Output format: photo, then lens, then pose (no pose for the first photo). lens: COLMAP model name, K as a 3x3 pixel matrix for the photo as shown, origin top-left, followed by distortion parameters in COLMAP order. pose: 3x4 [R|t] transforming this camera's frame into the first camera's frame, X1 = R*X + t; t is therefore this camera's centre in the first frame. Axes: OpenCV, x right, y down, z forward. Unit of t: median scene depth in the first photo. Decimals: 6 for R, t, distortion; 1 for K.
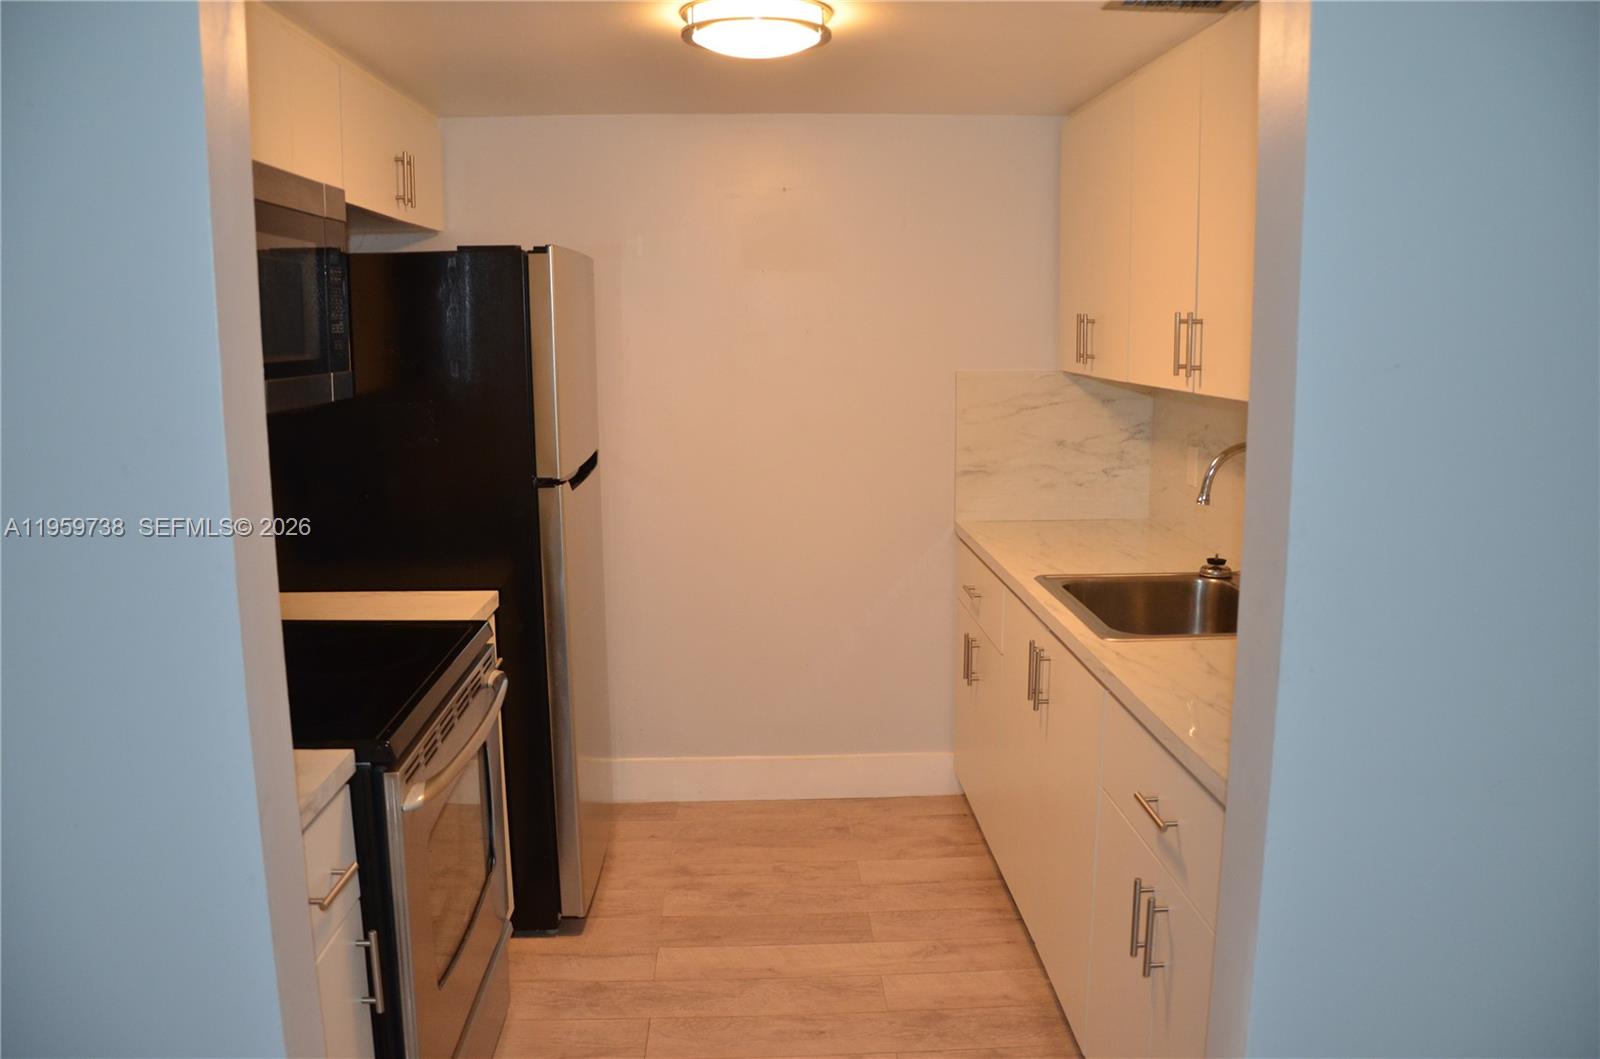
lens RADIAL K [[1243.6, 0, 811.8], [0, 1243.6, 531.7], [0, 0, 1]] dist [-0.155413, 0.114586]
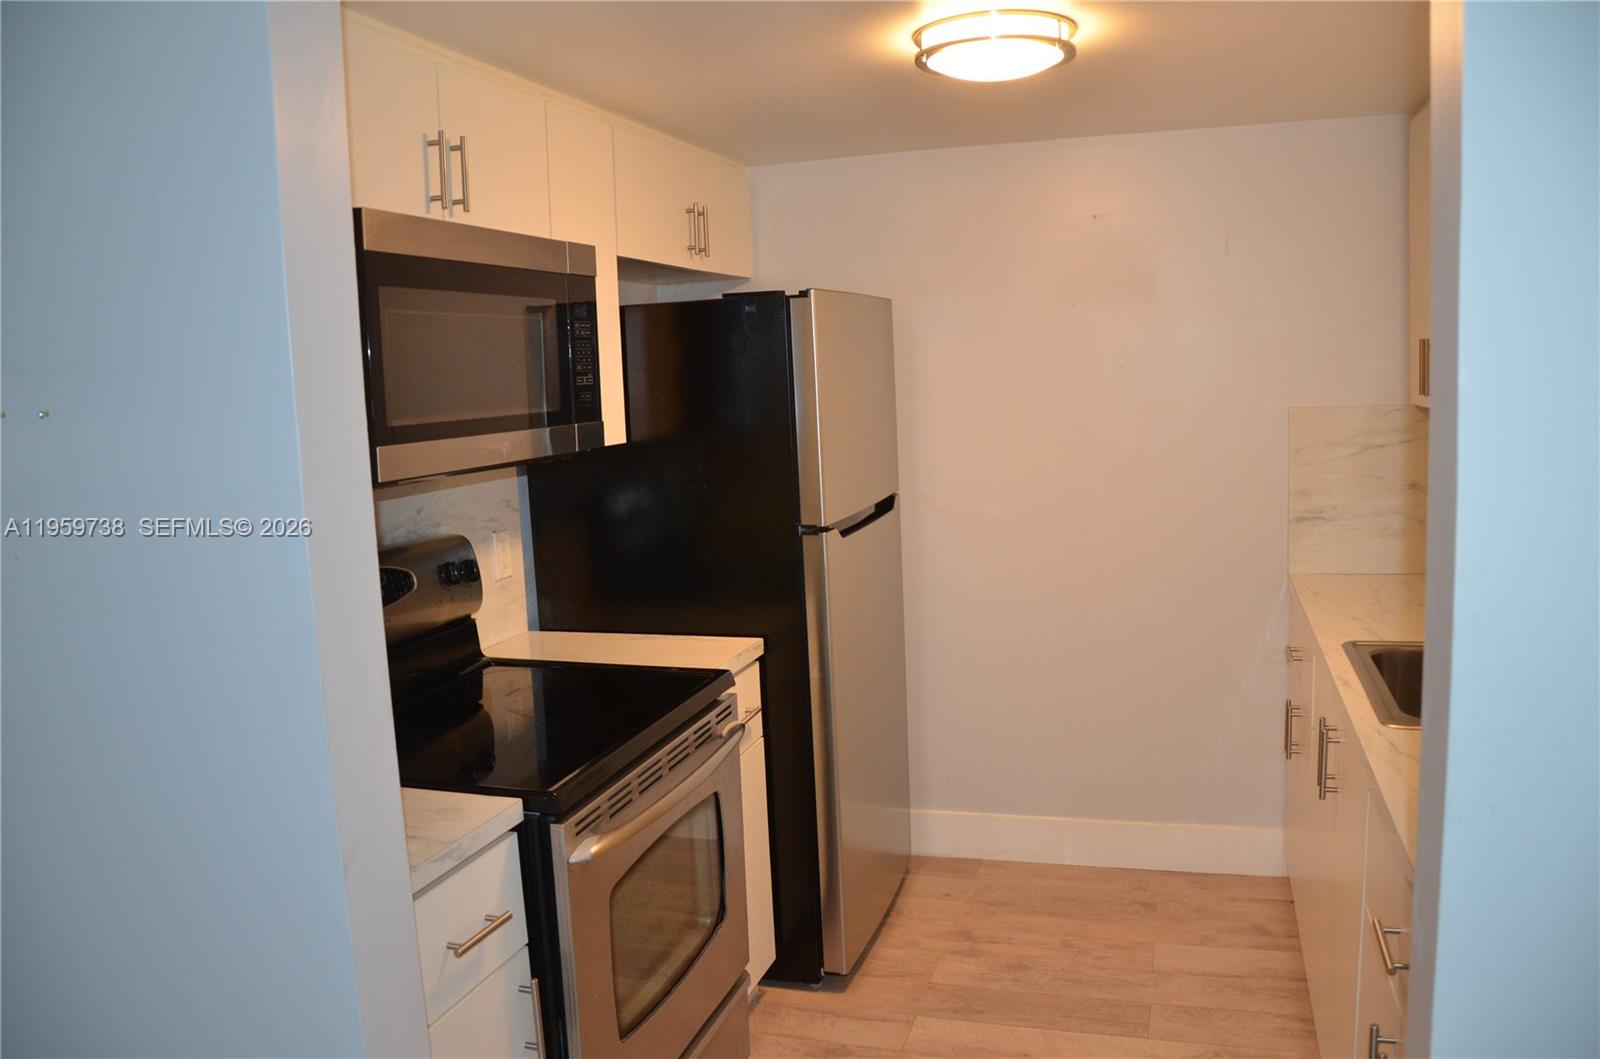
lens RADIAL K [[1243.6, 0, 811.8], [0, 1243.6, 531.7], [0, 0, 1]] dist [-0.155413, 0.114586]
pose [[0.939780, 0.010699, -0.341611, 0.110653], [-0.019636, 0.999549, -0.022714, -0.014088], [0.341214, 0.028054, 0.939567, 0.062625]]
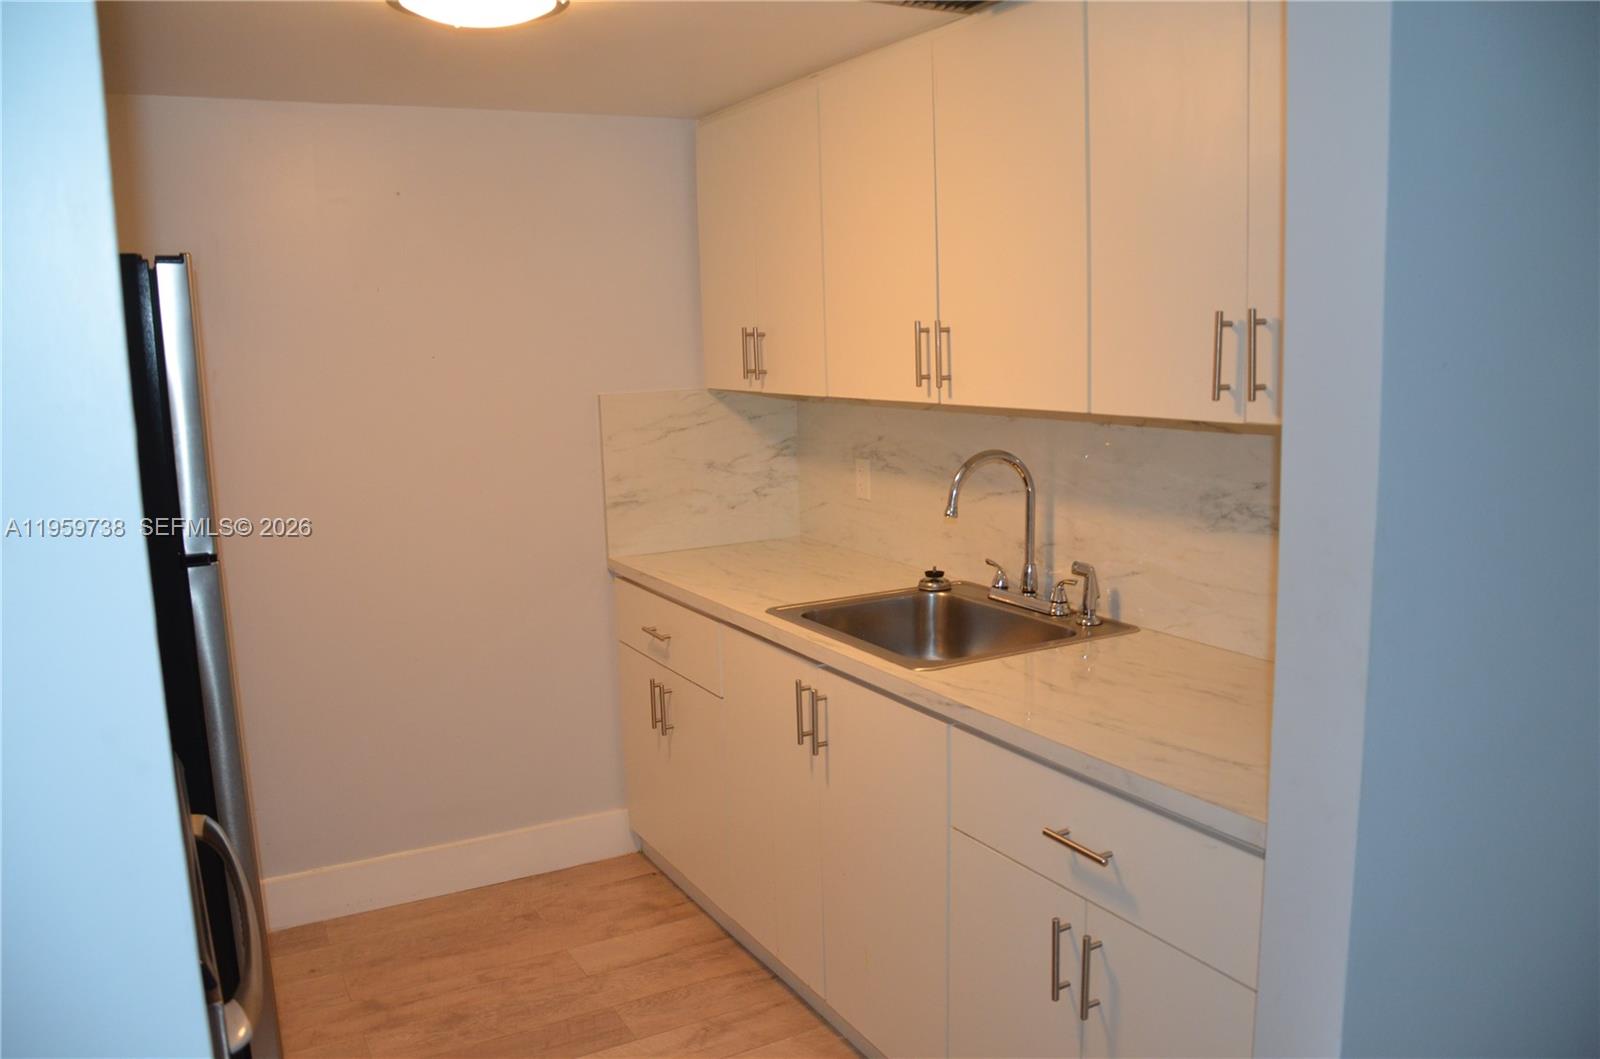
lens RADIAL K [[1243.6, 0, 811.8], [0, 1243.6, 531.7], [0, 0, 1]] dist [-0.155413, 0.114586]
pose [[0.897101, -0.087586, 0.433057, -0.173506], [0.094694, 0.995493, 0.005176, -0.022146], [-0.431559, 0.036364, 0.901352, 0.133443]]
